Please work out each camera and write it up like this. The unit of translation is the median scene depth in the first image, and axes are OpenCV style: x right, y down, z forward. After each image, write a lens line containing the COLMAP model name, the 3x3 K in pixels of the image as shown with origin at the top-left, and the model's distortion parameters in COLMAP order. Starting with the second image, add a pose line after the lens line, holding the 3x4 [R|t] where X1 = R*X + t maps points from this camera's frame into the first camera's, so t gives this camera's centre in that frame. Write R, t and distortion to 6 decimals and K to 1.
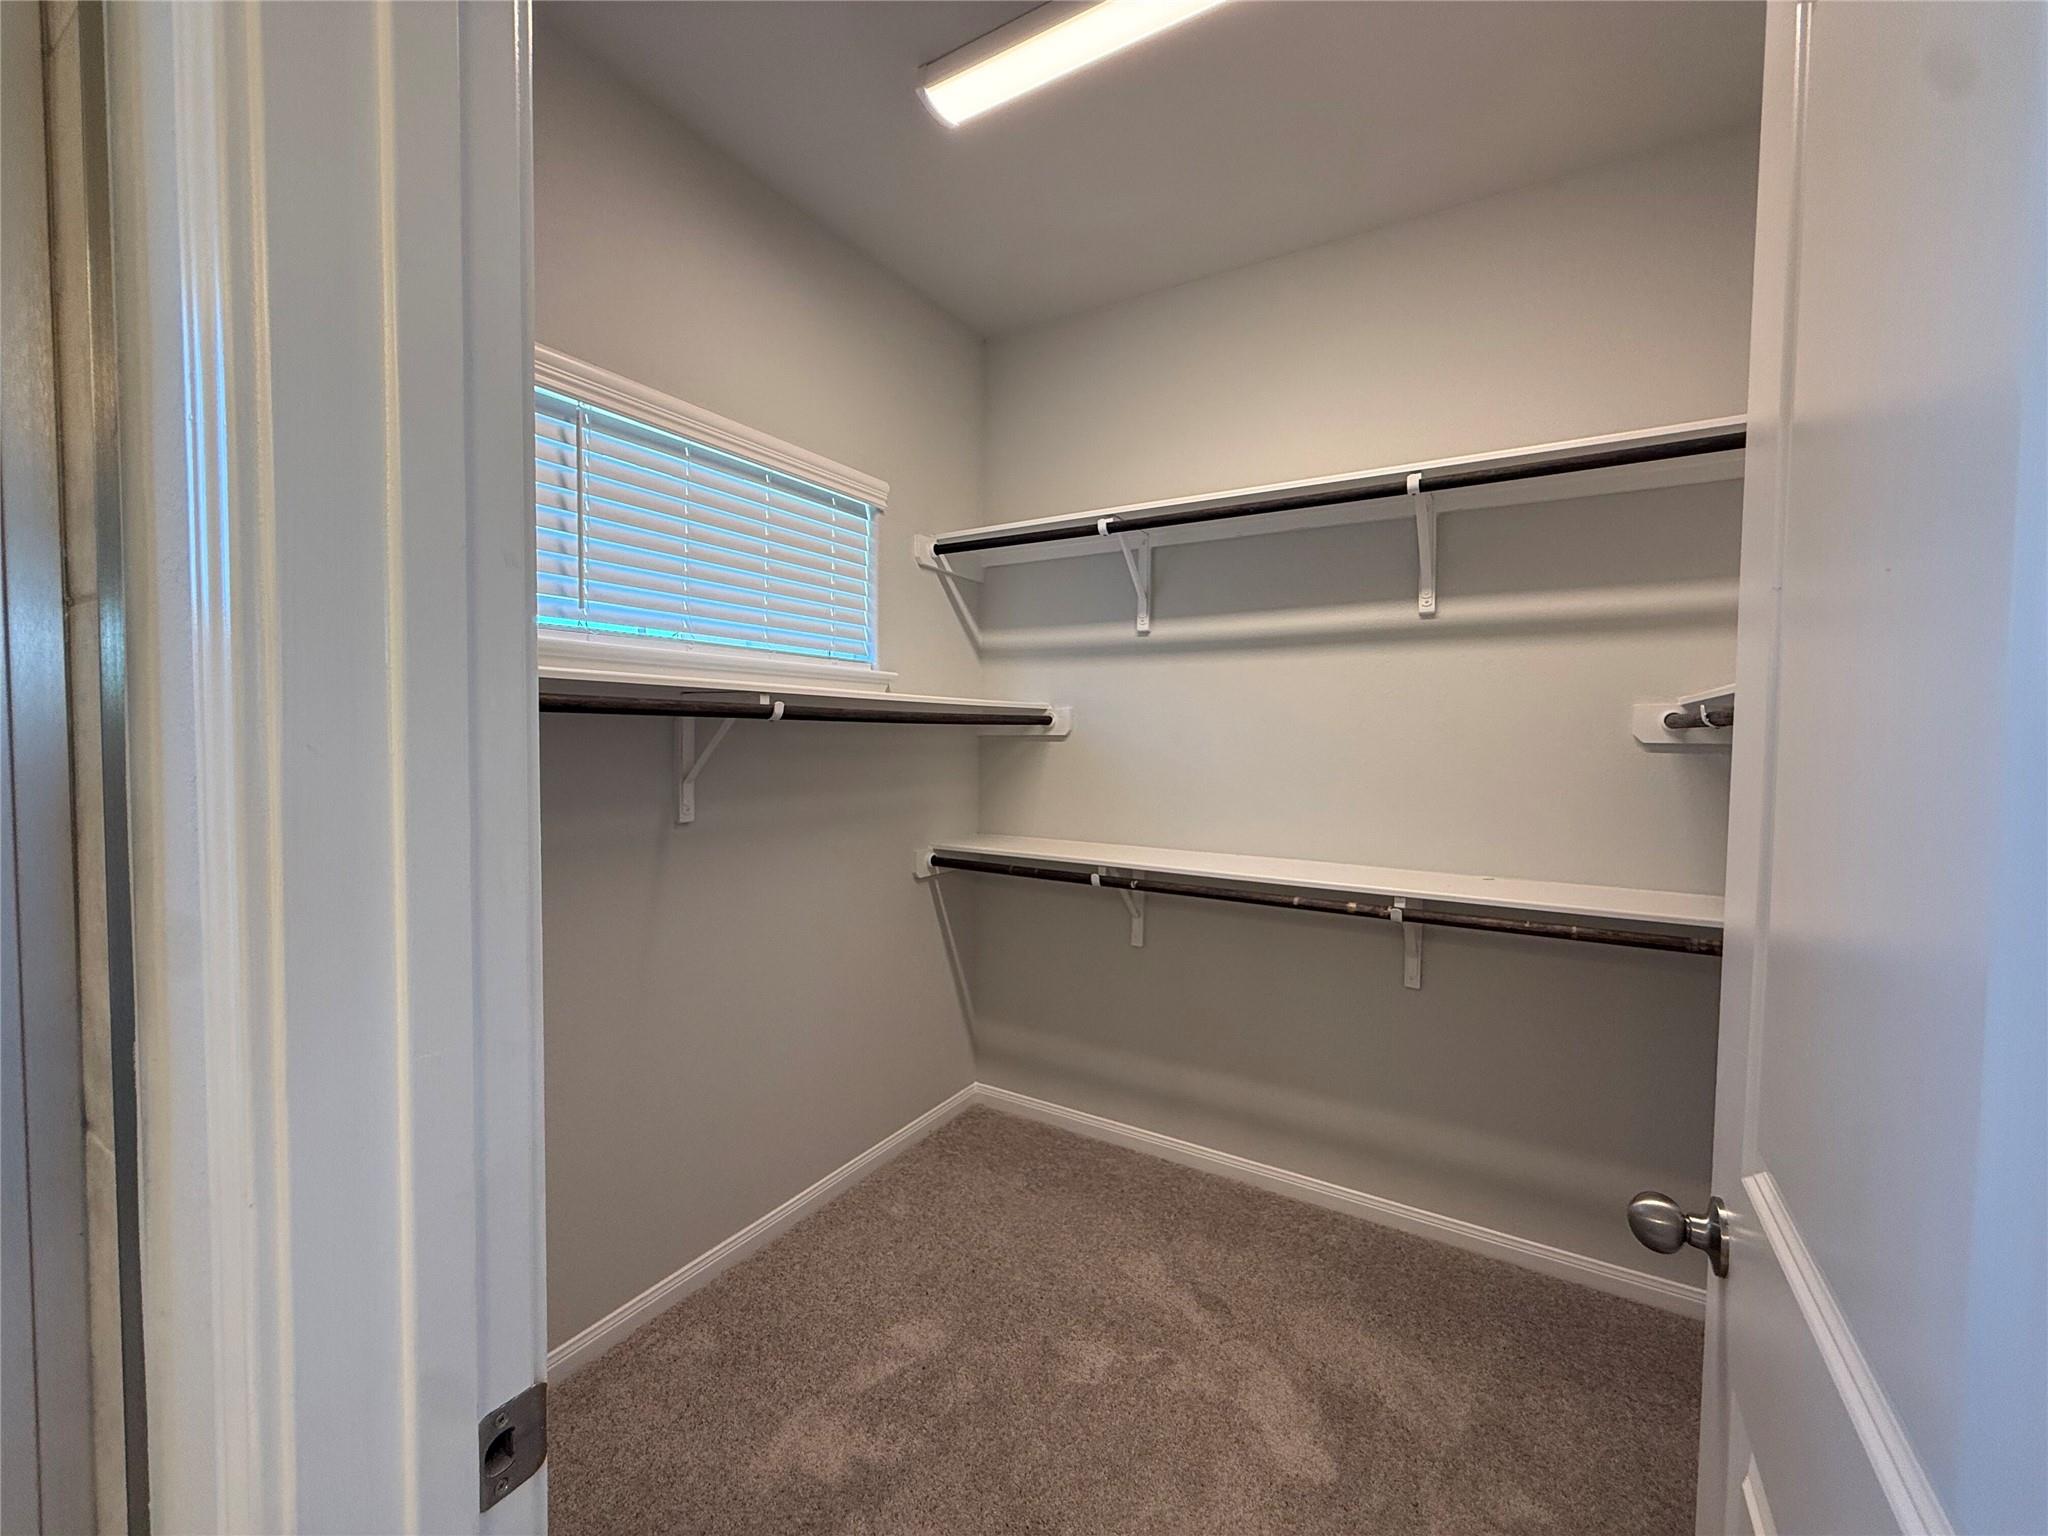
lens RADIAL K [[817.0, 0, 1020.6], [0, 817.0, 765.6], [0, 0, 1]] dist [0.001547, -0.000072]
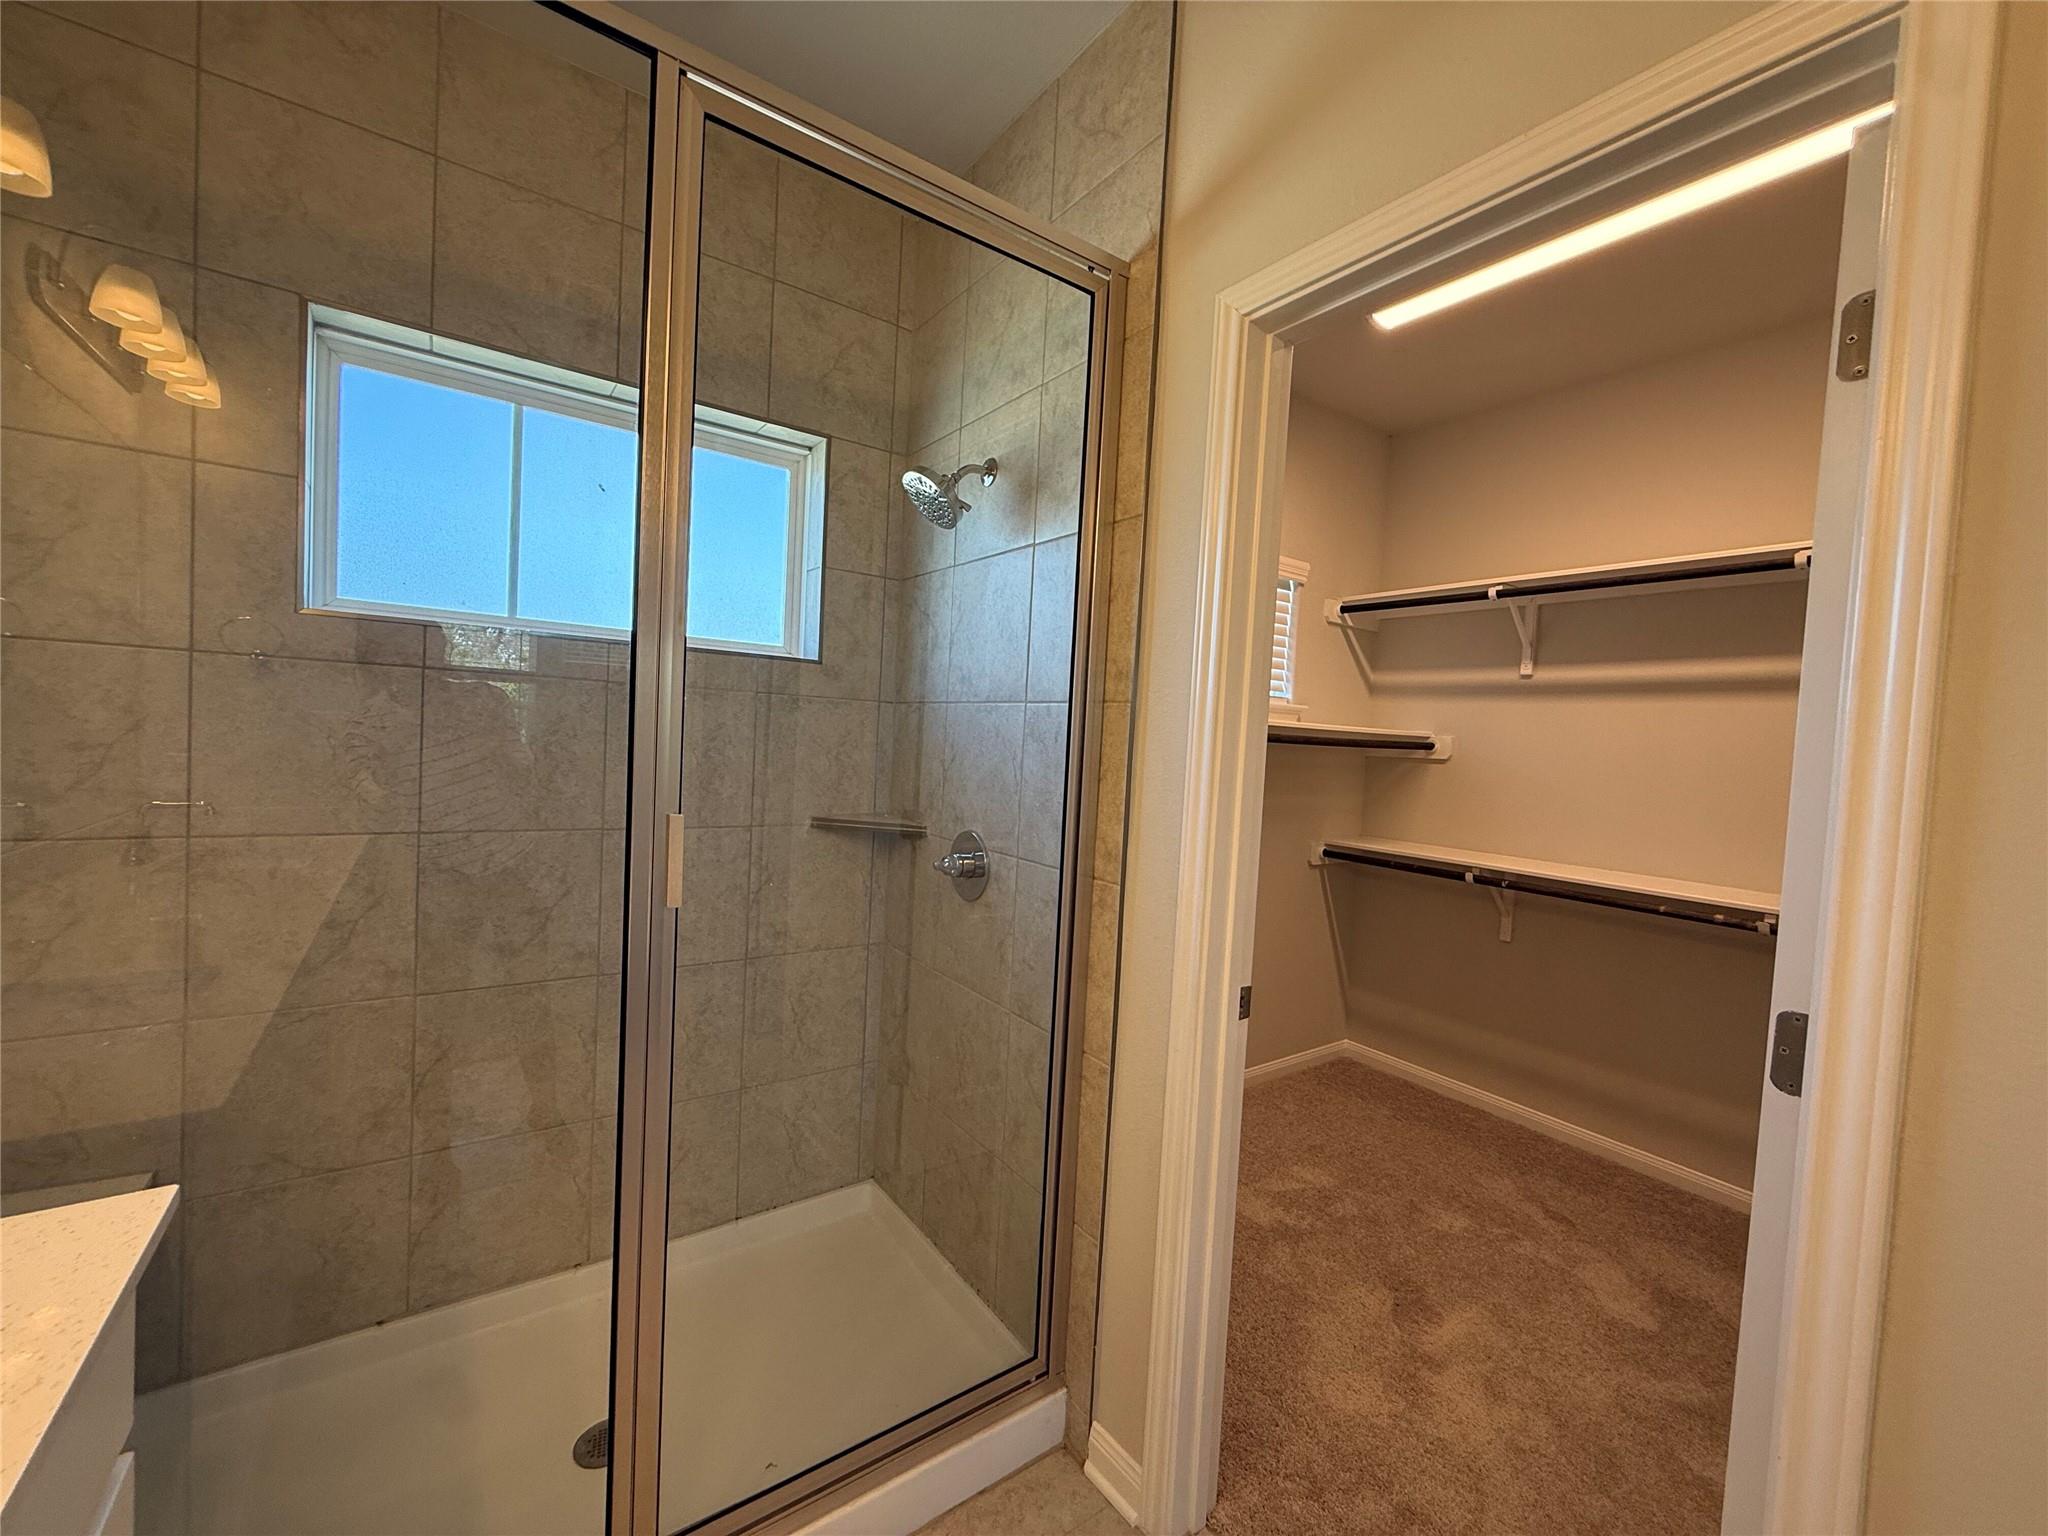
lens RADIAL K [[817.0, 0, 1020.6], [0, 817.0, 765.6], [0, 0, 1]] dist [0.001547, -0.000072]
pose [[0.918273, 0.052861, -0.392403, -0.054724], [-0.059274, 0.998233, -0.004238, 0.016210], [0.391486, 0.027151, 0.919784, -0.400773]]
